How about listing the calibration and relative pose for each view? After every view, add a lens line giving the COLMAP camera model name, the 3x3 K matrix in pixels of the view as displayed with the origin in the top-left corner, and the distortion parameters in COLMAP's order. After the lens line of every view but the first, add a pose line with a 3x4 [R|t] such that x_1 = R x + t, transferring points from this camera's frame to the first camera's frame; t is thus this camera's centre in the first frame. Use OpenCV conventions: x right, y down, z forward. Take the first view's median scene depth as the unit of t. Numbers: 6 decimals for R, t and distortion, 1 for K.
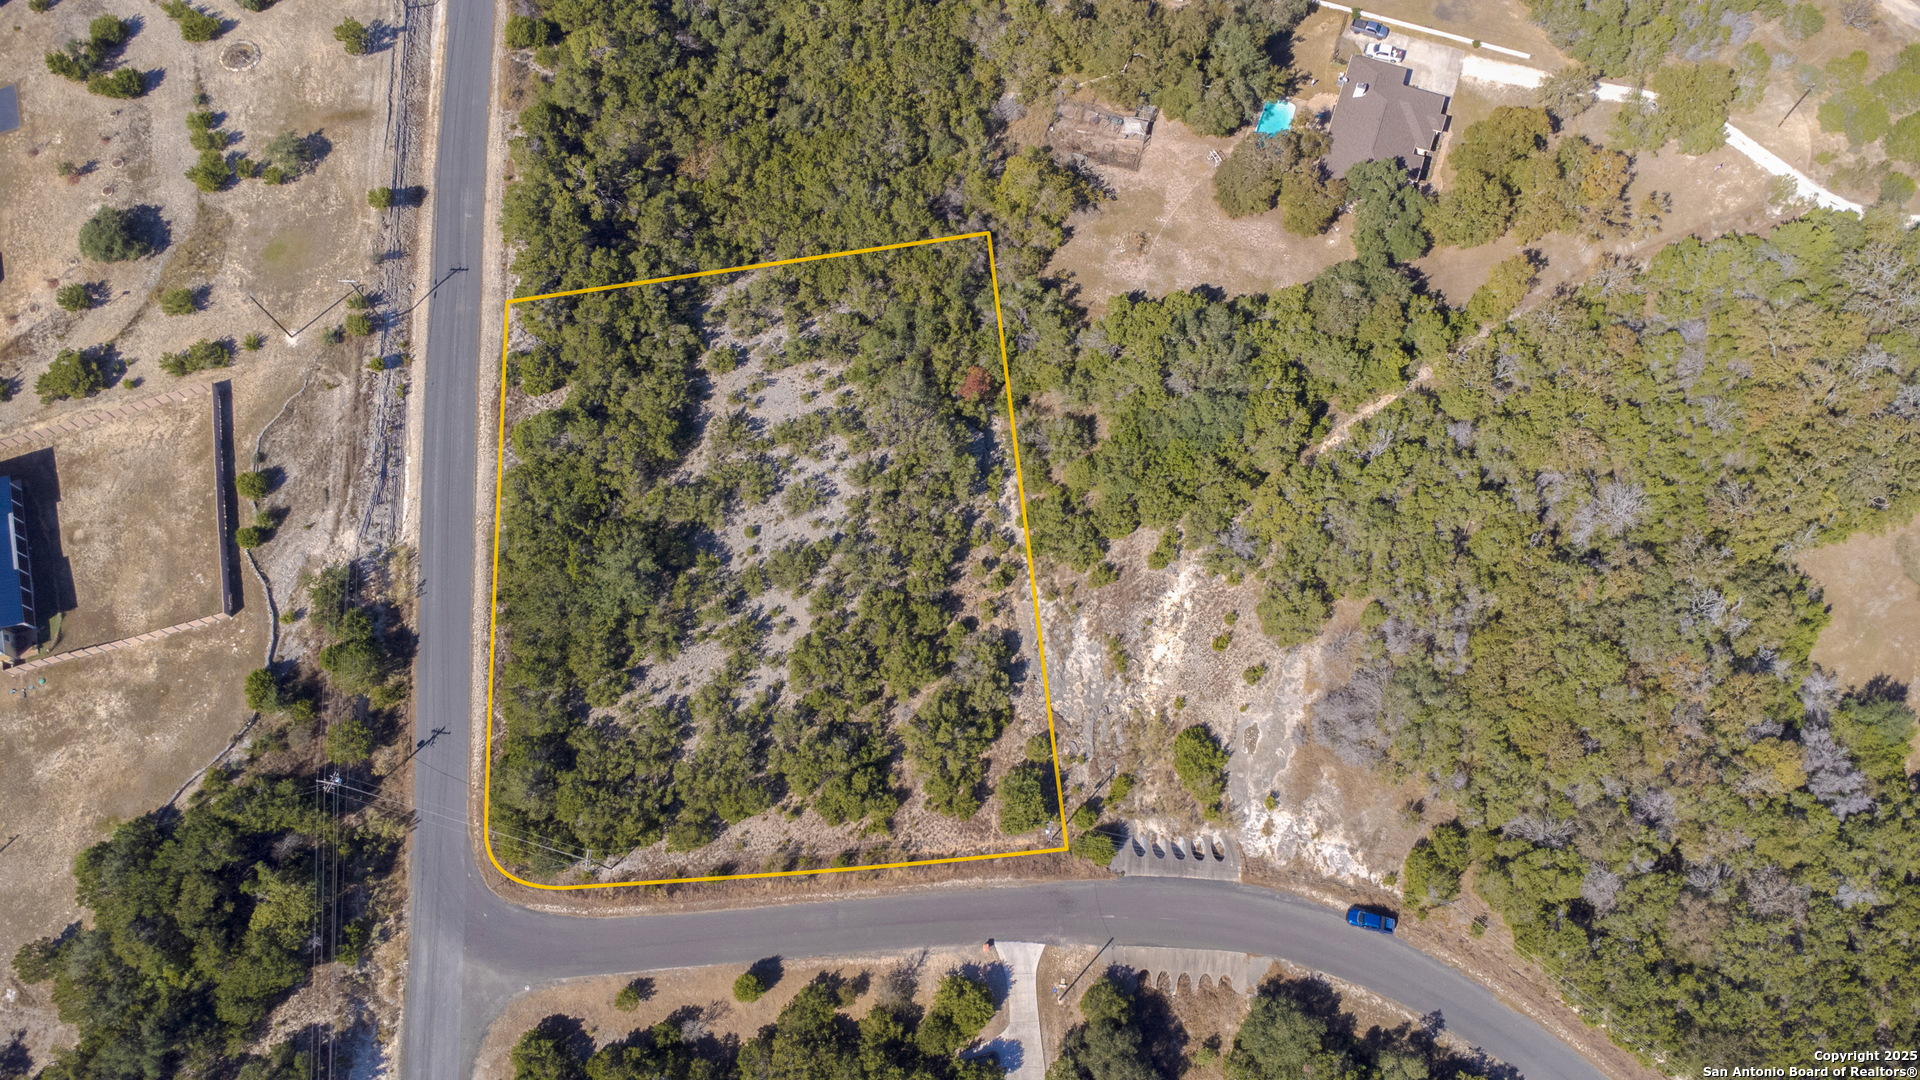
lens RADIAL K [[1382.0, 0, 940.7], [0, 1382.0, 540.1], [0, 0, 1]] dist [0.029624, -0.024636]
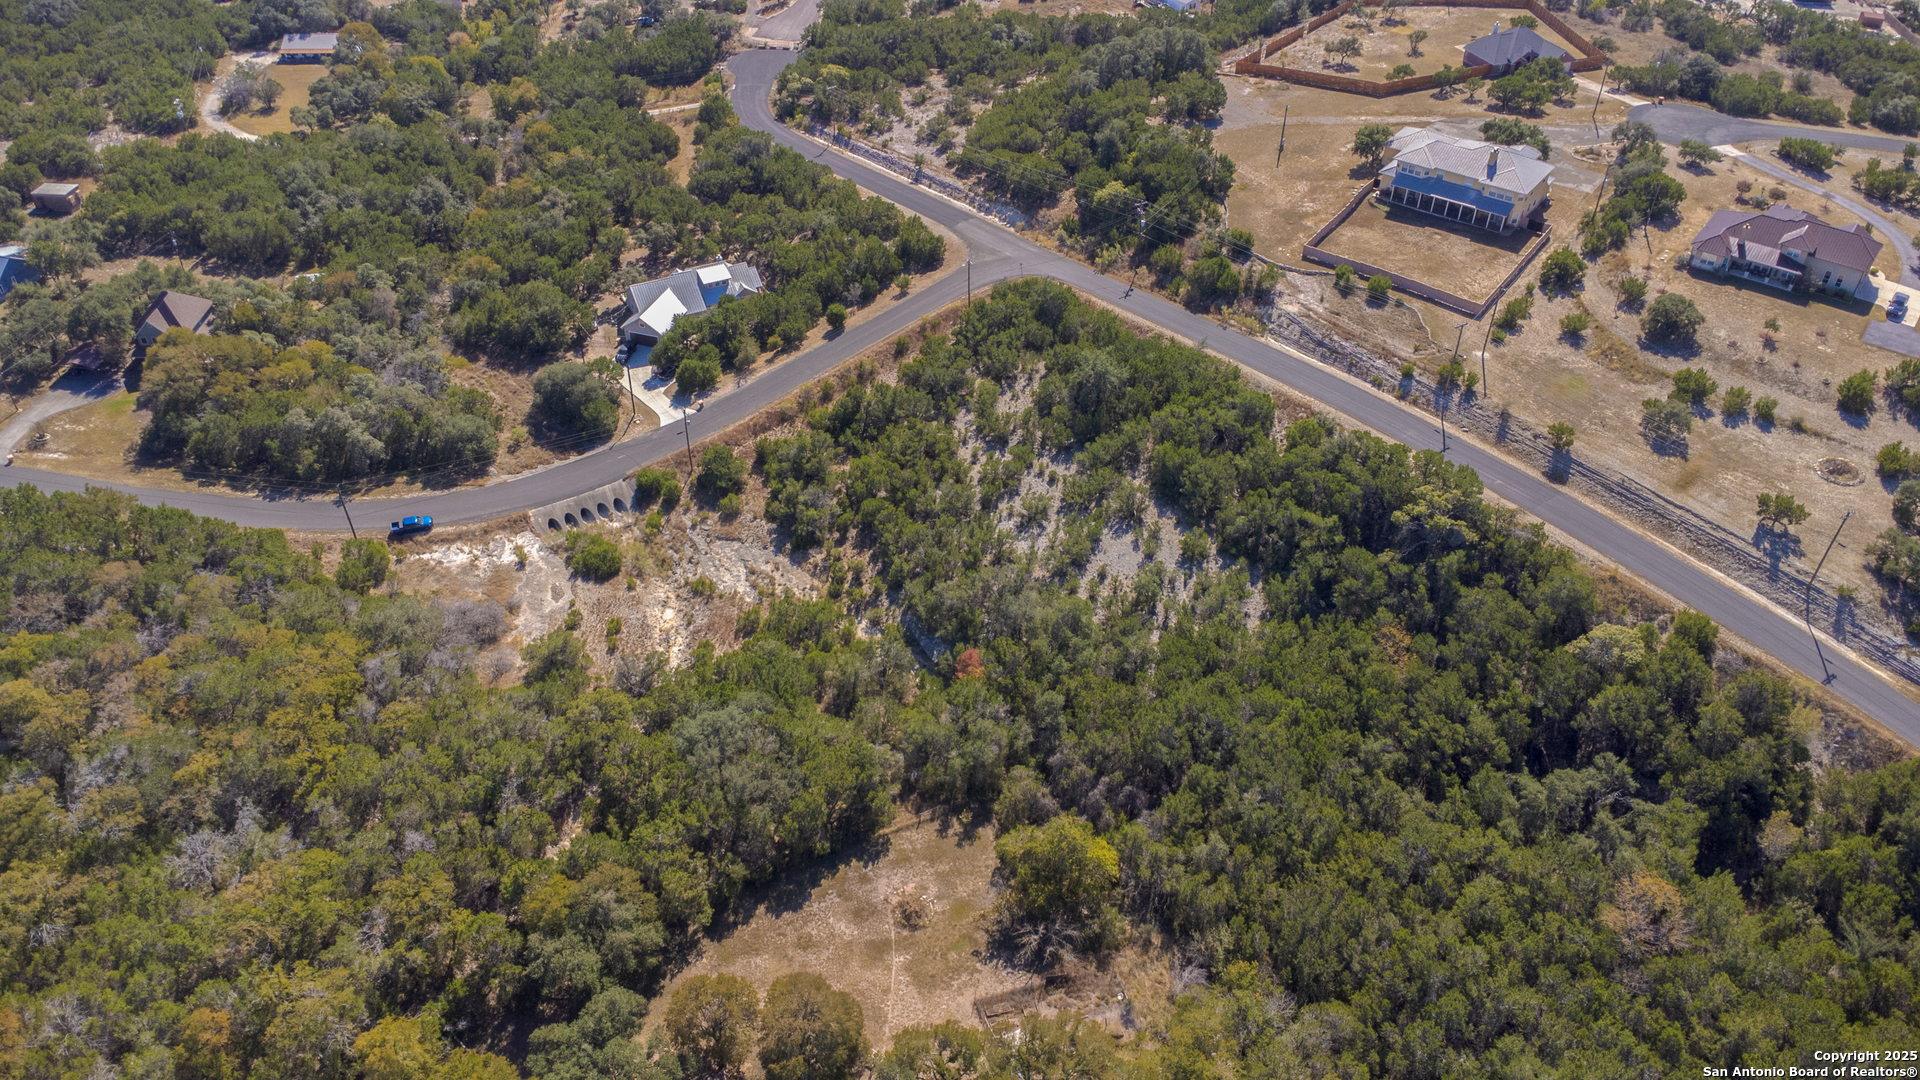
lens RADIAL K [[1382.0, 0, 940.7], [0, 1382.0, 540.1], [0, 0, 1]] dist [0.029624, -0.024636]
pose [[-0.832835, 0.370571, -0.411173, 0.403762], [-0.513695, -0.240773, 0.823496, -0.875916], [0.206165, 0.897054, 0.390884, 0.617465]]
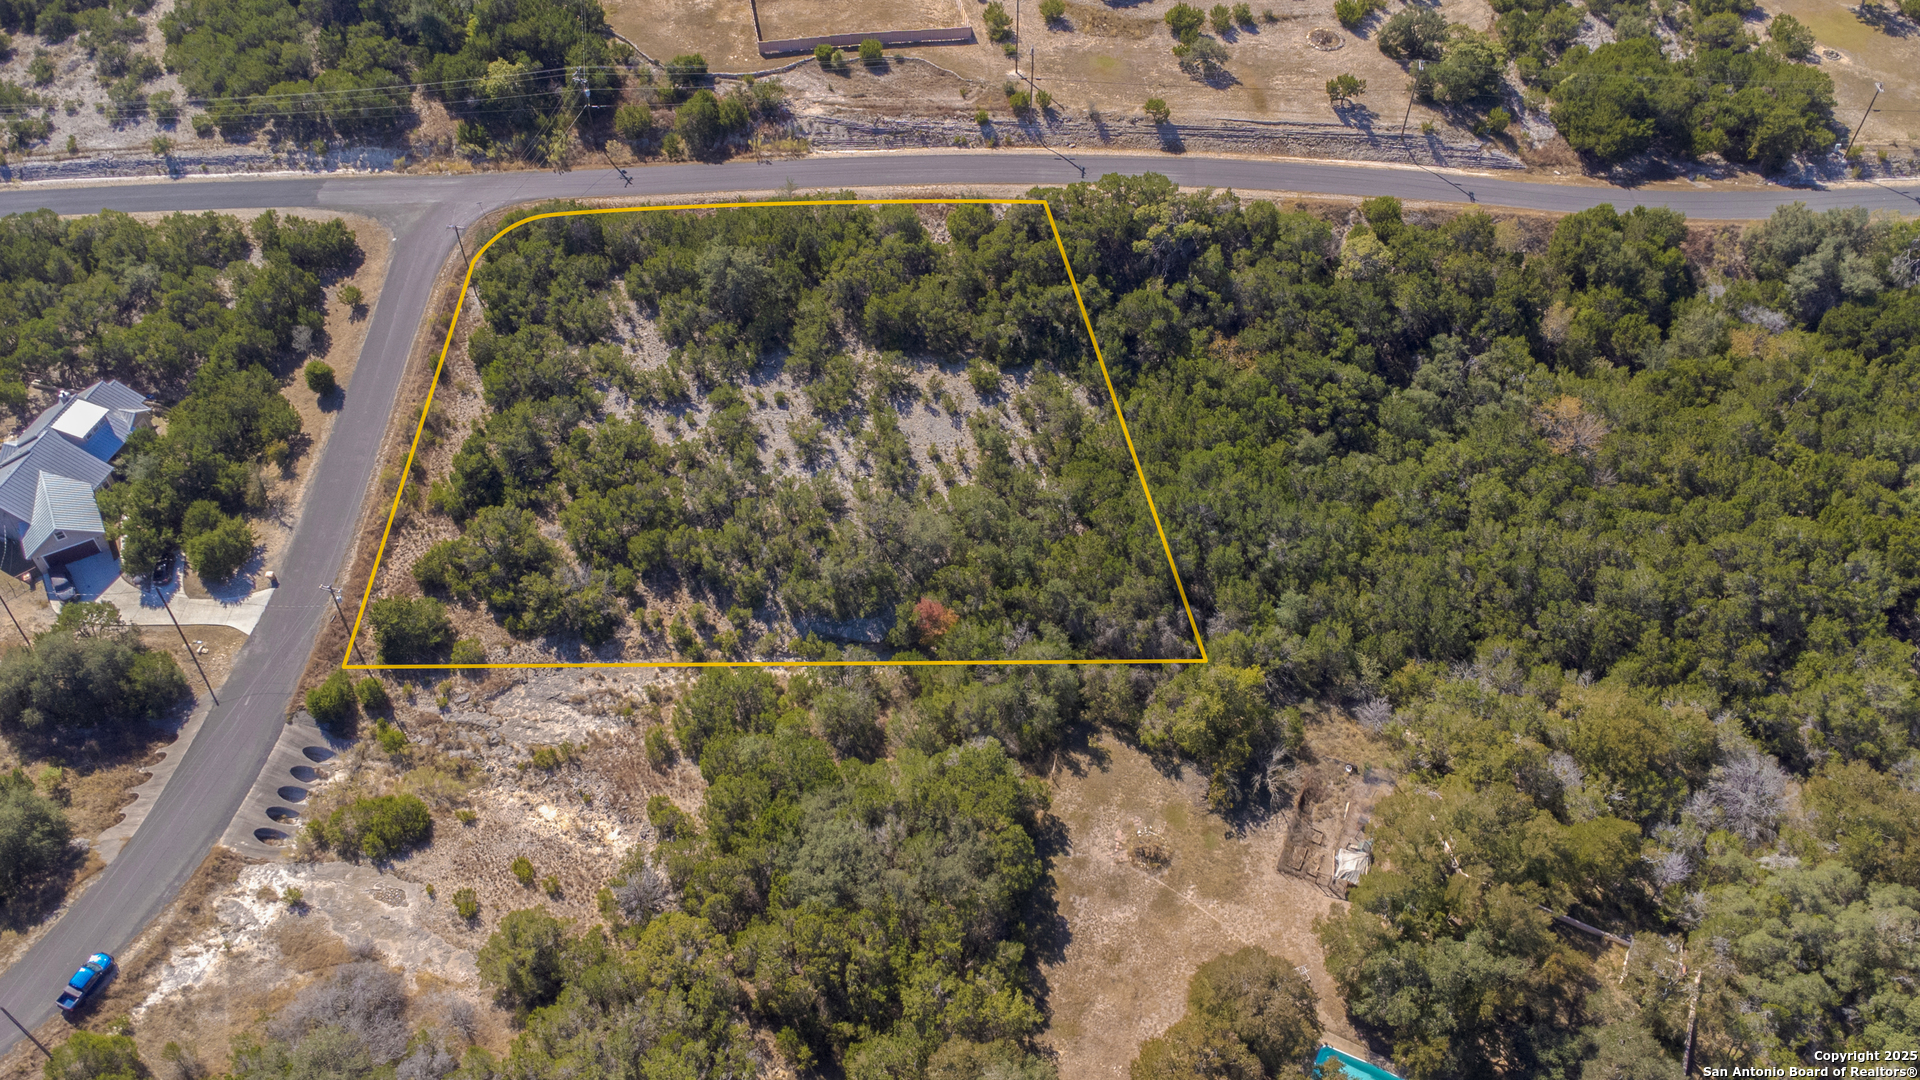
lens RADIAL K [[1444.3, 0, 982.4], [0, 1444.3, 543.2], [0, 0, 1]] dist [0.043582, -0.052602]
pose [[-0.105410, 0.752202, -0.650447, 0.560999], [-0.941279, 0.135504, 0.309244, -0.426897], [0.320752, 0.644850, 0.693749, 0.442989]]
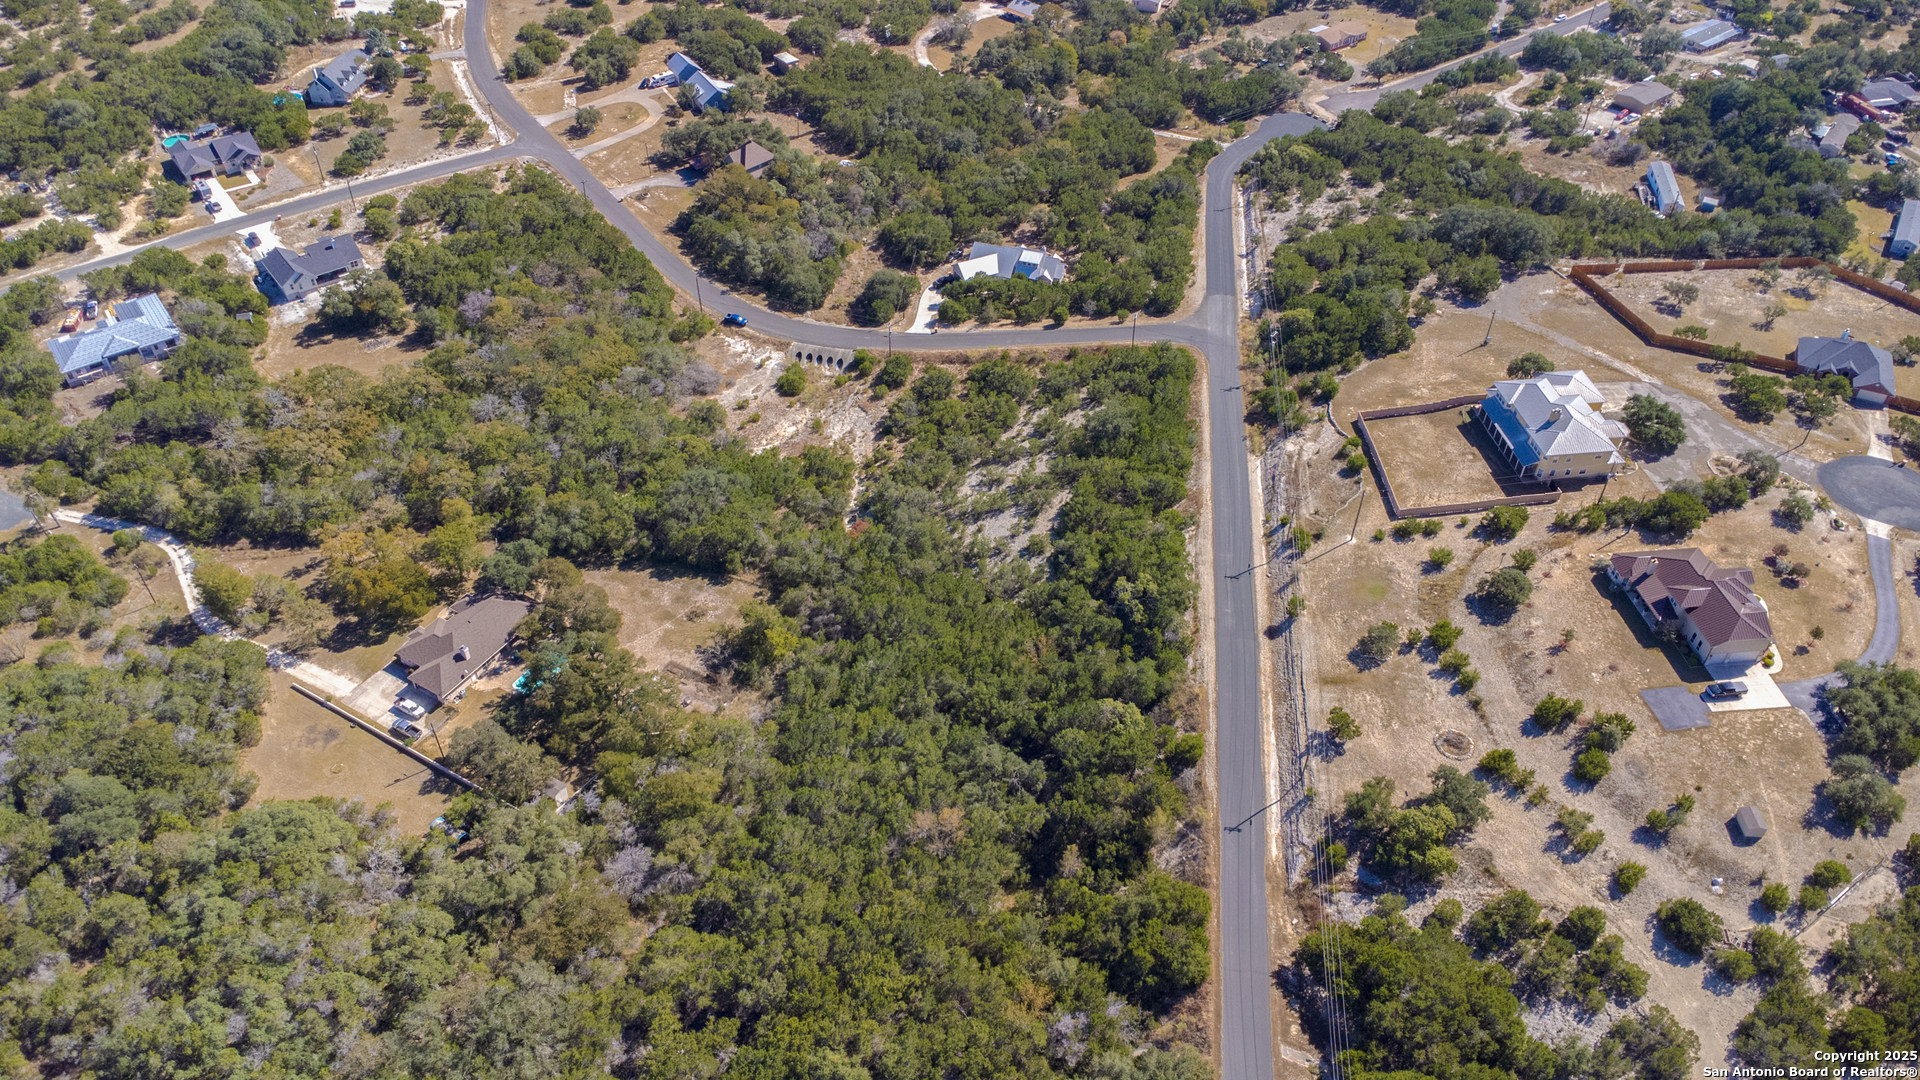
lens RADIAL K [[1382.0, 0, 940.7], [0, 1382.0, 540.1], [0, 0, 1]] dist [0.029624, -0.024636]
pose [[-0.979081, -0.120818, 0.163717, -0.300824], [0.196922, -0.360173, 0.911864, -1.447072], [-0.051203, 0.925029, 0.376431, 0.524355]]
